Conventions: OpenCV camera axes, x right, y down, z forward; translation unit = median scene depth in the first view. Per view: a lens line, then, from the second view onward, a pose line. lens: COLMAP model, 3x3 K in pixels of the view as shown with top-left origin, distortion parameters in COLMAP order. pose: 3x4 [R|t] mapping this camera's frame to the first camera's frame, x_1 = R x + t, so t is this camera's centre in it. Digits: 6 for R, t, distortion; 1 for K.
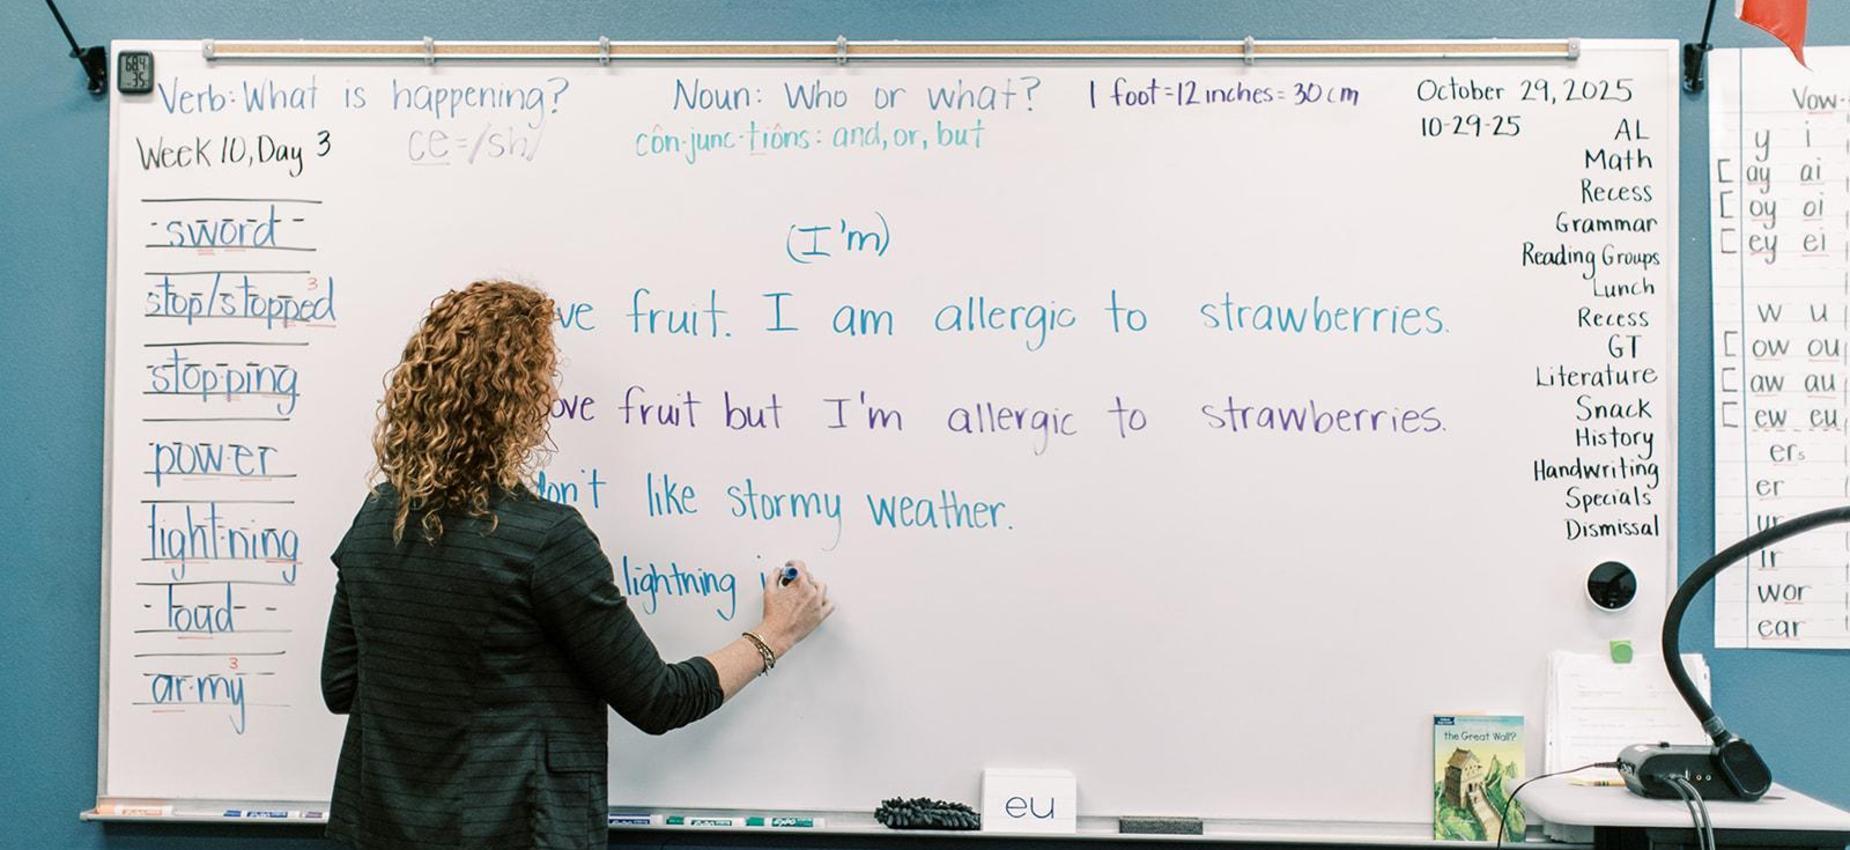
lens RADIAL K [[3445.7, 0, 925.7], [0, 3445.7, 420.8], [0, 0, 1]] dist [0.037719, 0.000000]
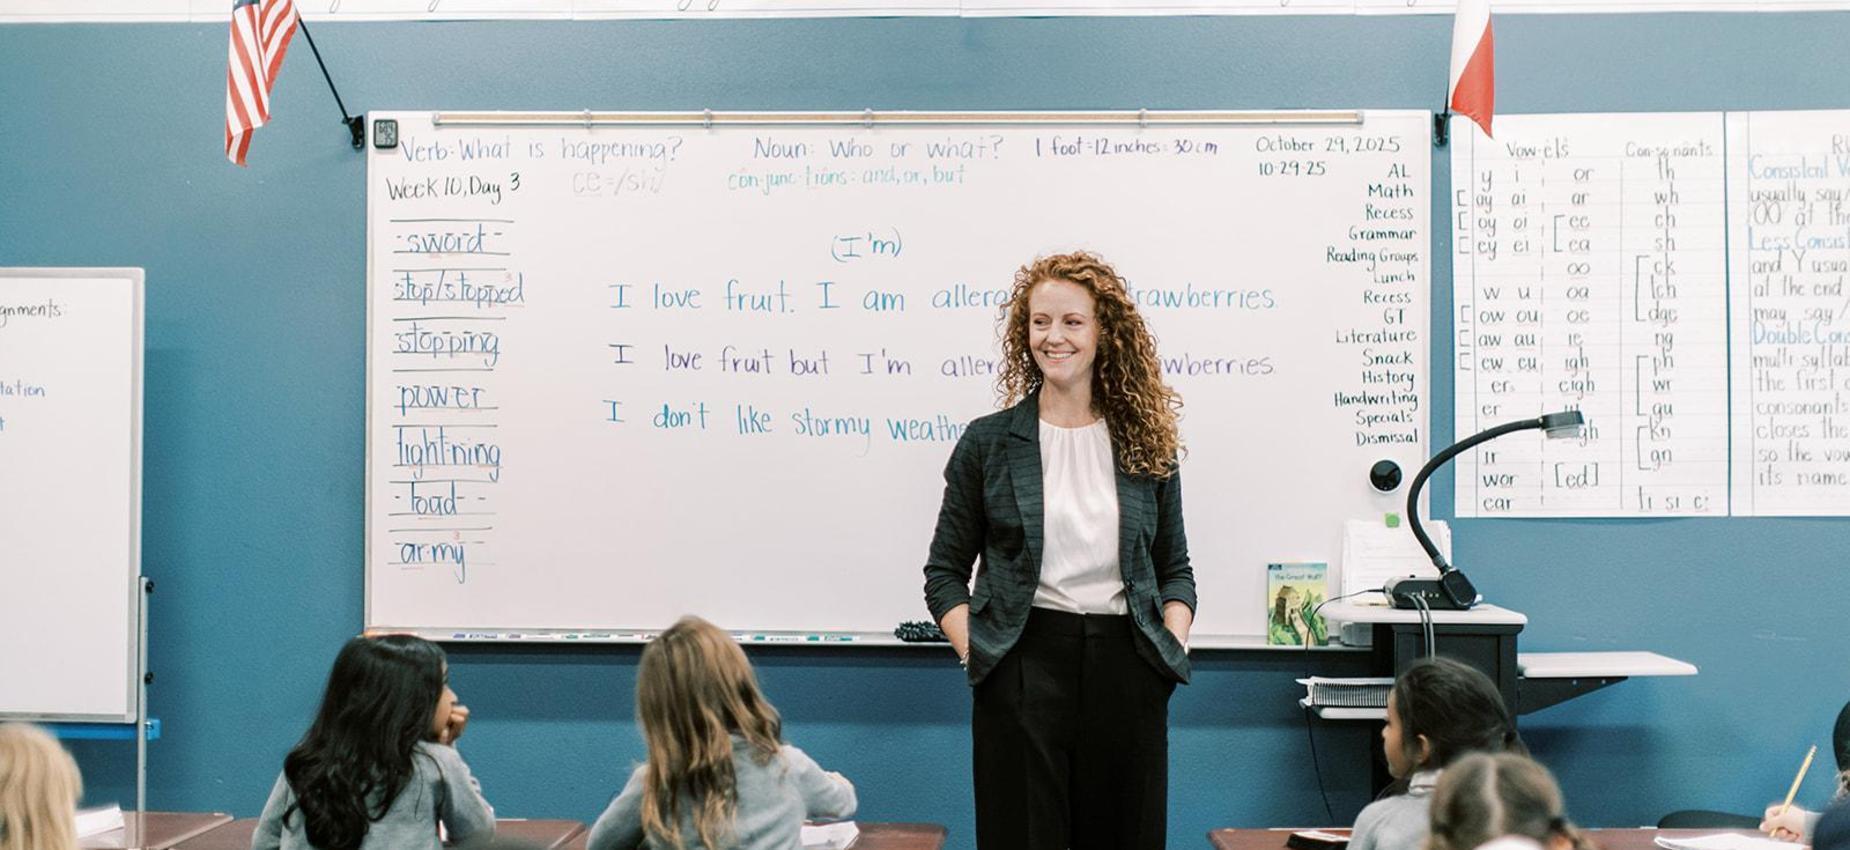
lens RADIAL K [[3445.7, 0, 922.2], [0, 3445.7, 427.3], [0, 0, 1]] dist [0.037719, 0.000000]
pose [[0.999908, -0.005118, 0.012570, -0.020740], [0.004939, 0.999887, 0.014189, 0.004289], [-0.012641, -0.014125, 0.999820, -0.482925]]
